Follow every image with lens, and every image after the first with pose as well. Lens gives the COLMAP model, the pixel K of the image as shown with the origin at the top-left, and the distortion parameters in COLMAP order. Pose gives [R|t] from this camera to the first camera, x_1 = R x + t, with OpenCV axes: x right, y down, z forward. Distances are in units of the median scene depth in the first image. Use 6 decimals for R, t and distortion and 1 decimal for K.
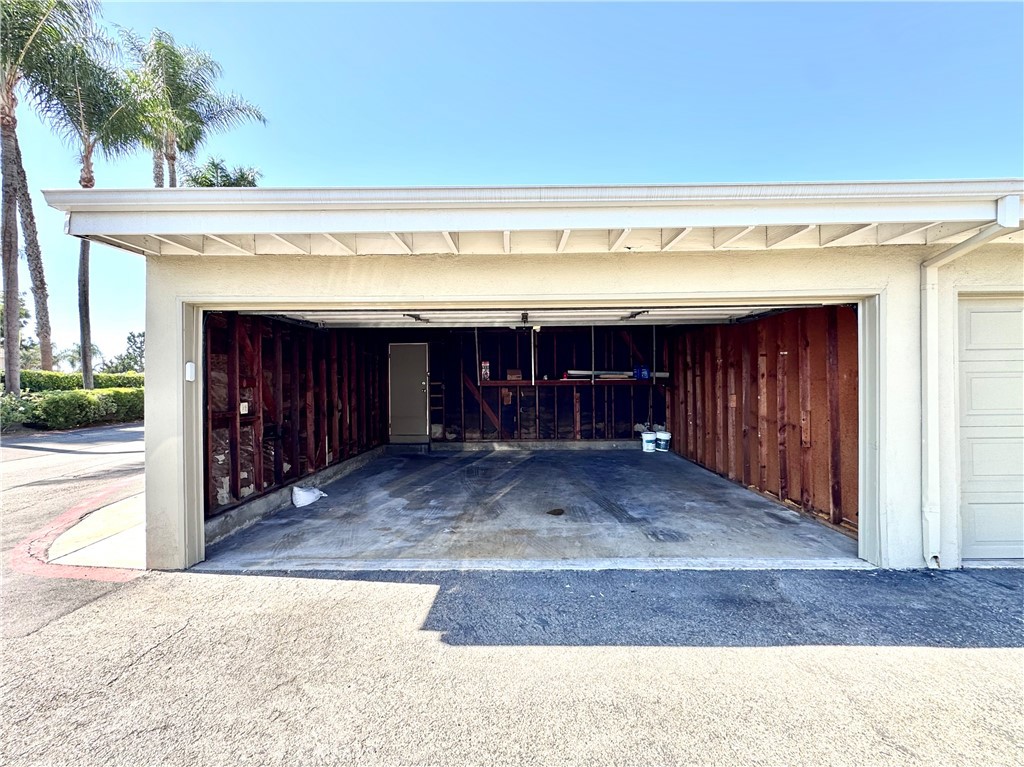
lens RADIAL K [[410.1, 0, 507.8], [0, 410.1, 384.6], [0, 0, 1]] dist [-0.000754, -0.000635]
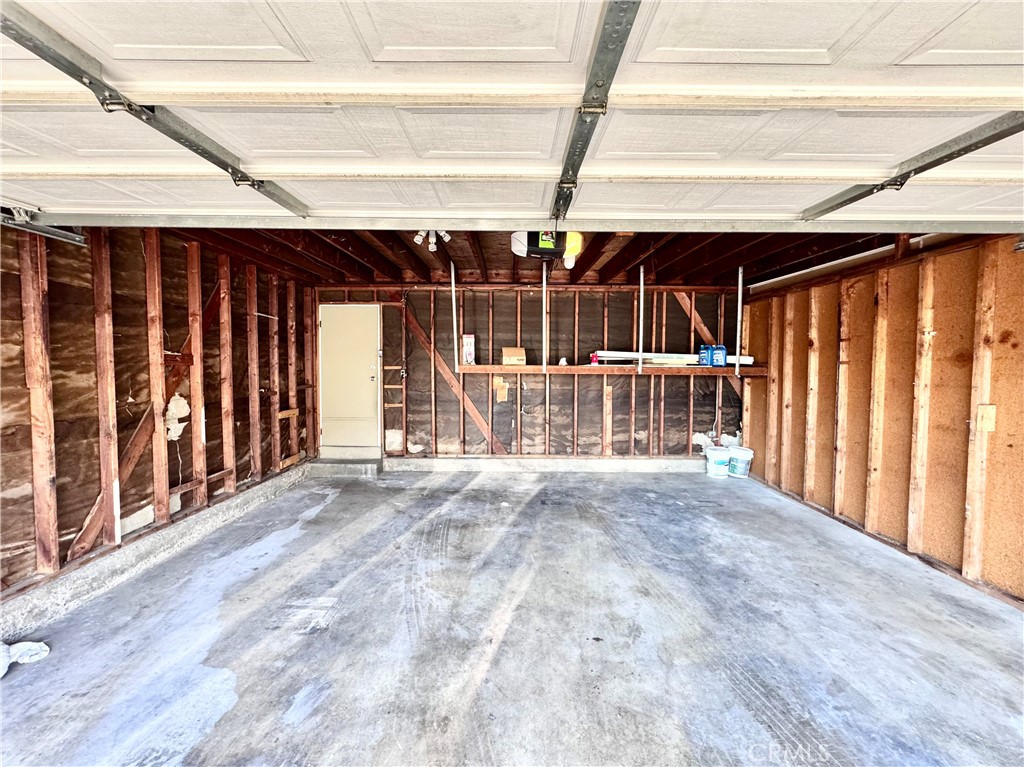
lens RADIAL K [[410.1, 0, 507.8], [0, 410.1, 384.6], [0, 0, 1]] dist [-0.000754, -0.000635]
pose [[0.999667, 0.014372, 0.021431, -0.006086], [-0.015266, 0.998995, 0.042149, -0.006482], [-0.020804, -0.042462, 0.998881, 0.353616]]
